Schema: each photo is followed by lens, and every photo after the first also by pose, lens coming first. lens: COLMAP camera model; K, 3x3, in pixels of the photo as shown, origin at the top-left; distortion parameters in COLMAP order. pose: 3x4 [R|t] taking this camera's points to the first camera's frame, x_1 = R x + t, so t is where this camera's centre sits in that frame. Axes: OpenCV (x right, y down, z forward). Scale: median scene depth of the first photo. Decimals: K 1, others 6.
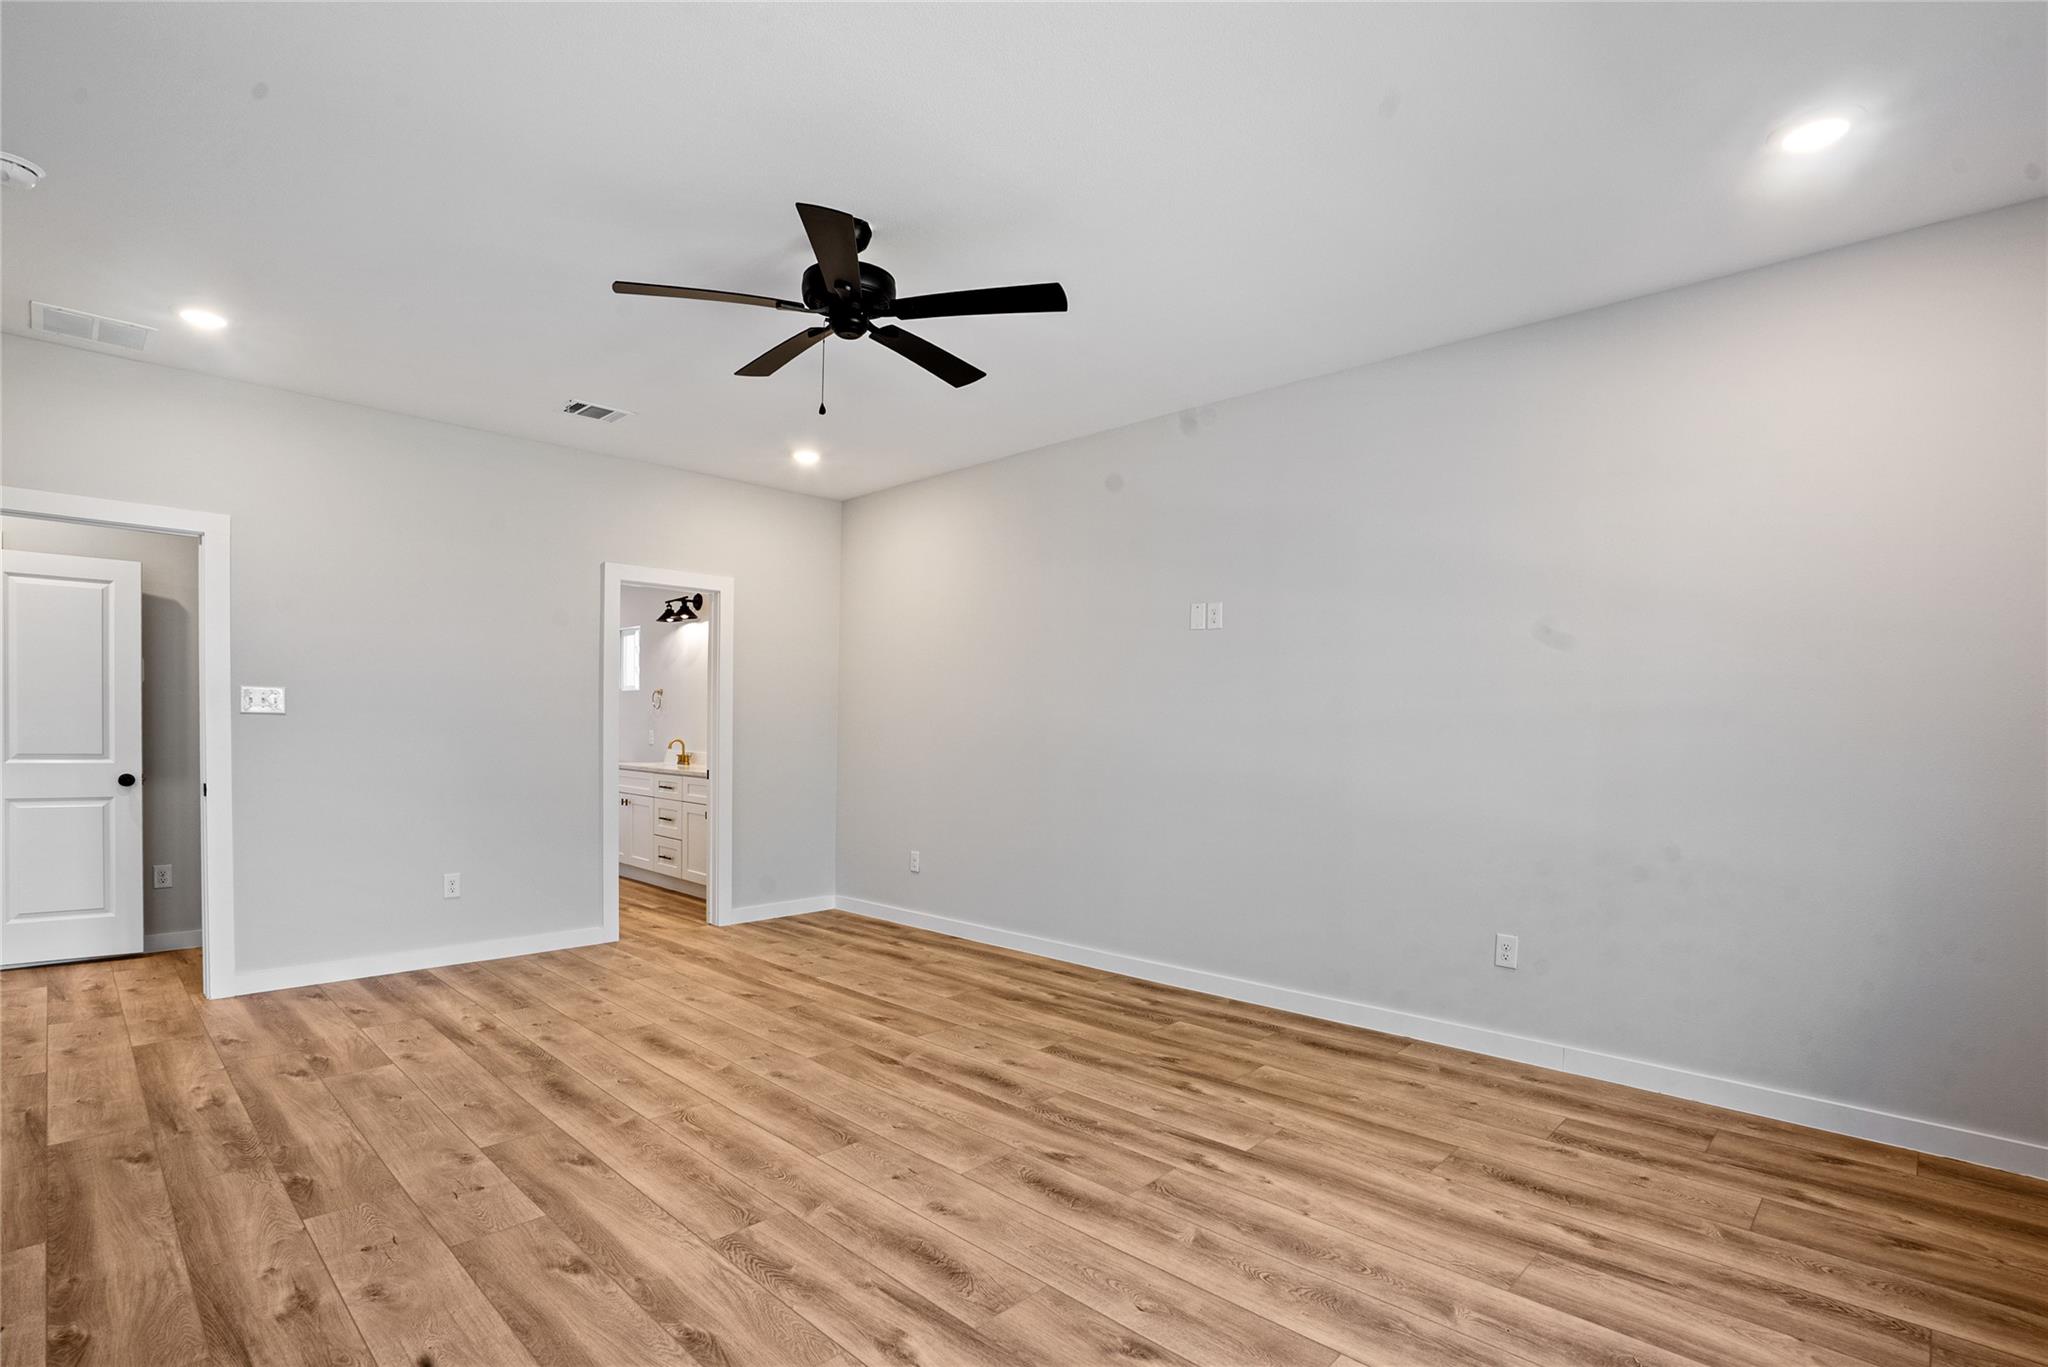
lens RADIAL K [[954.4, 0, 1036.3], [0, 954.4, 737.9], [0, 0, 1]] dist [-0.022171, 0.007403]
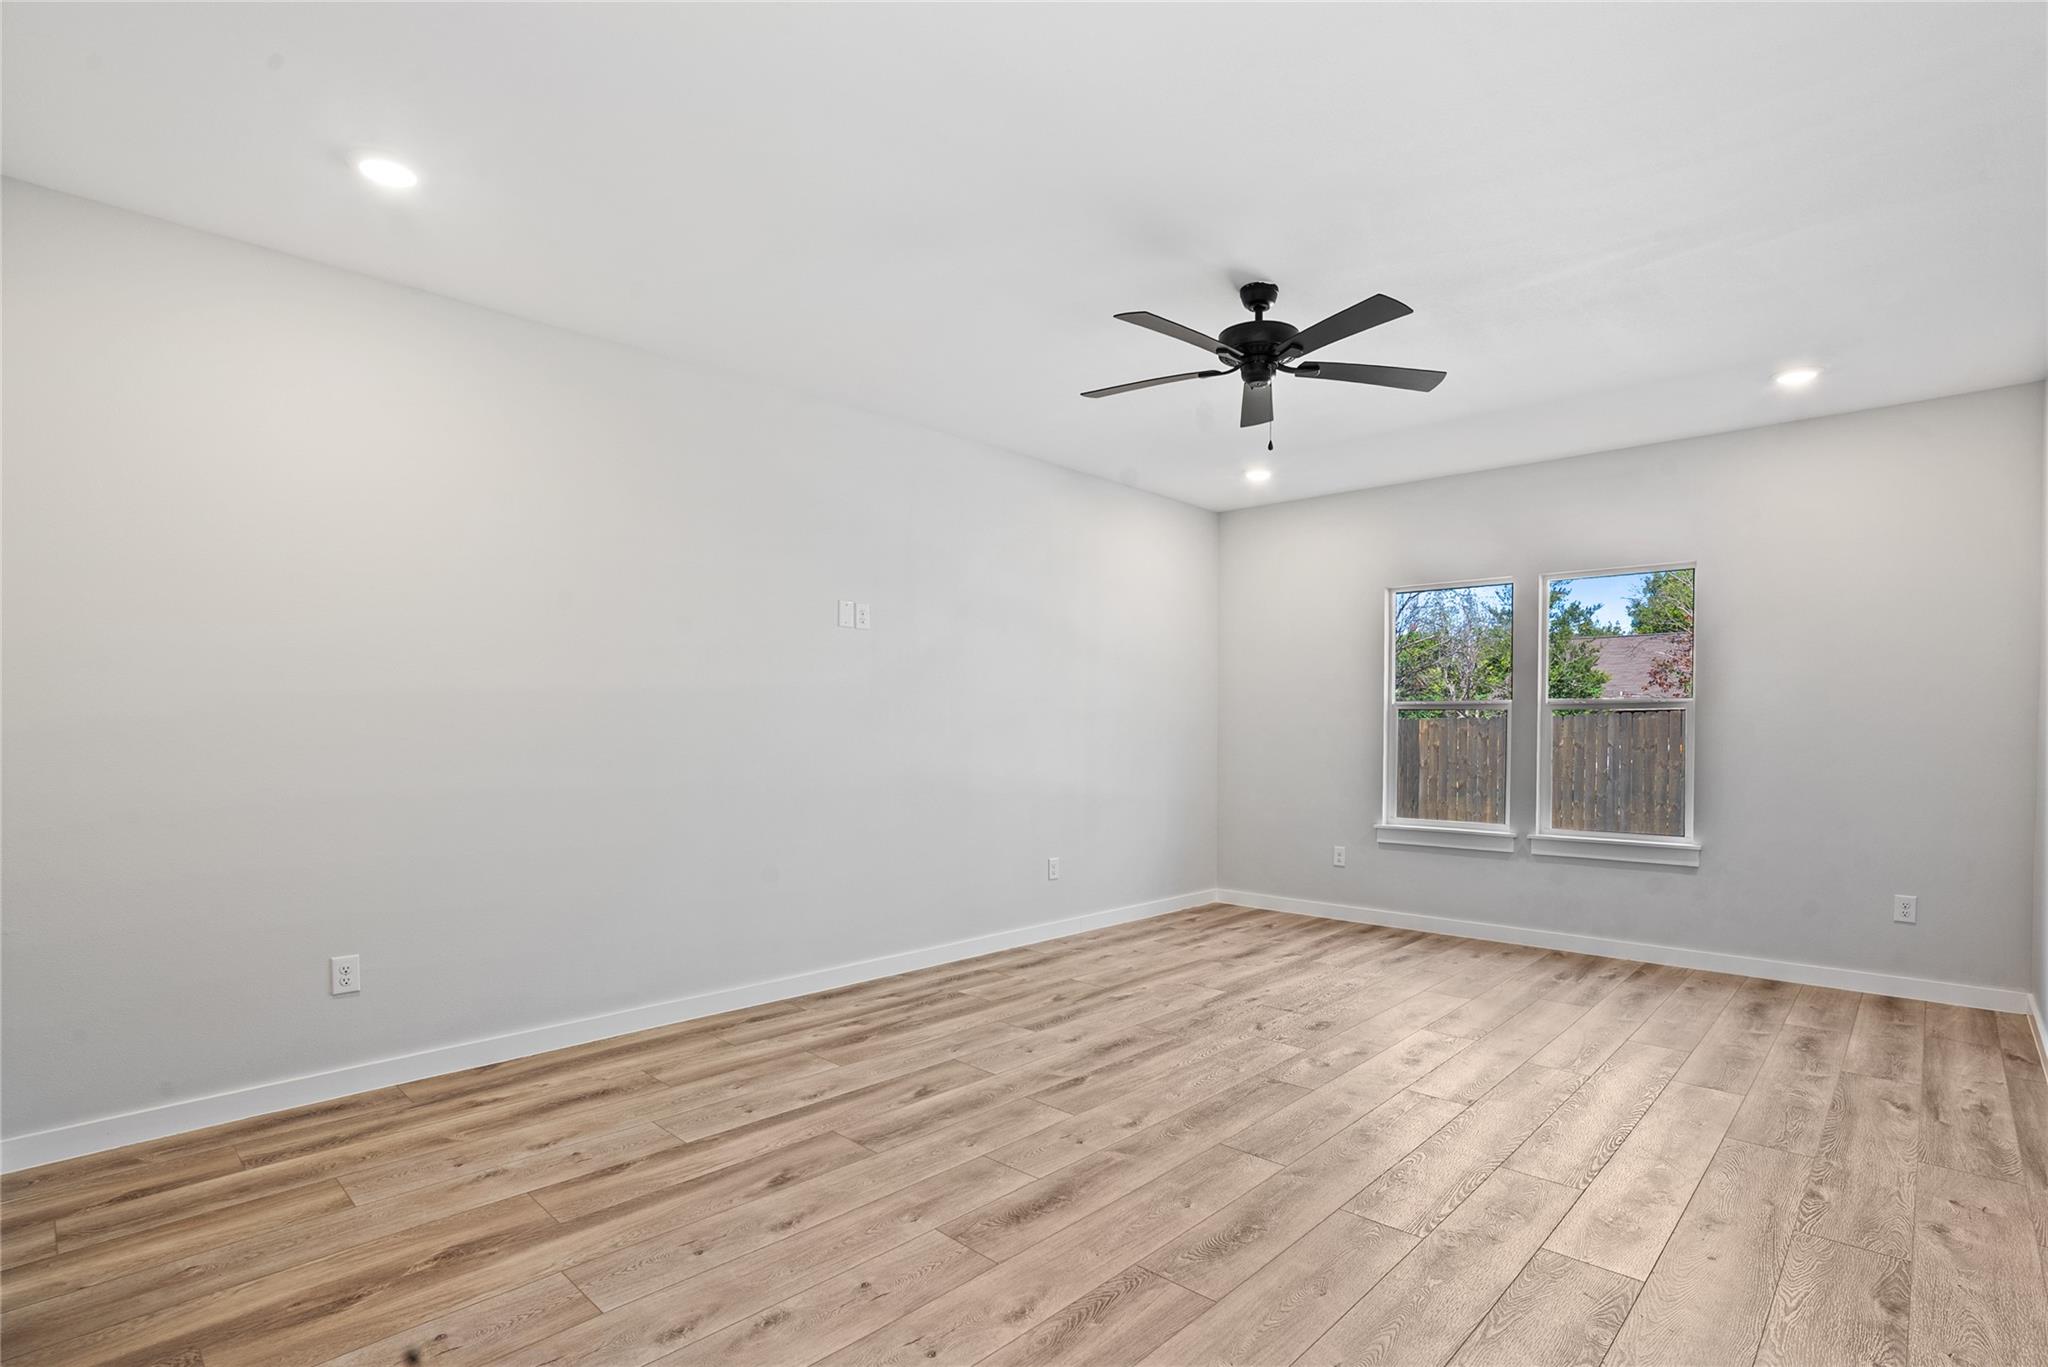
lens RADIAL K [[954.4, 0, 1050.8], [0, 954.4, 732.4], [0, 0, 1]] dist [-0.022171, 0.007403]
pose [[-0.011360, -0.003610, 0.999929, -1.008189], [-0.002027, 0.999992, 0.003587, -0.007228], [-0.999933, -0.001986, -0.011368, 0.955983]]
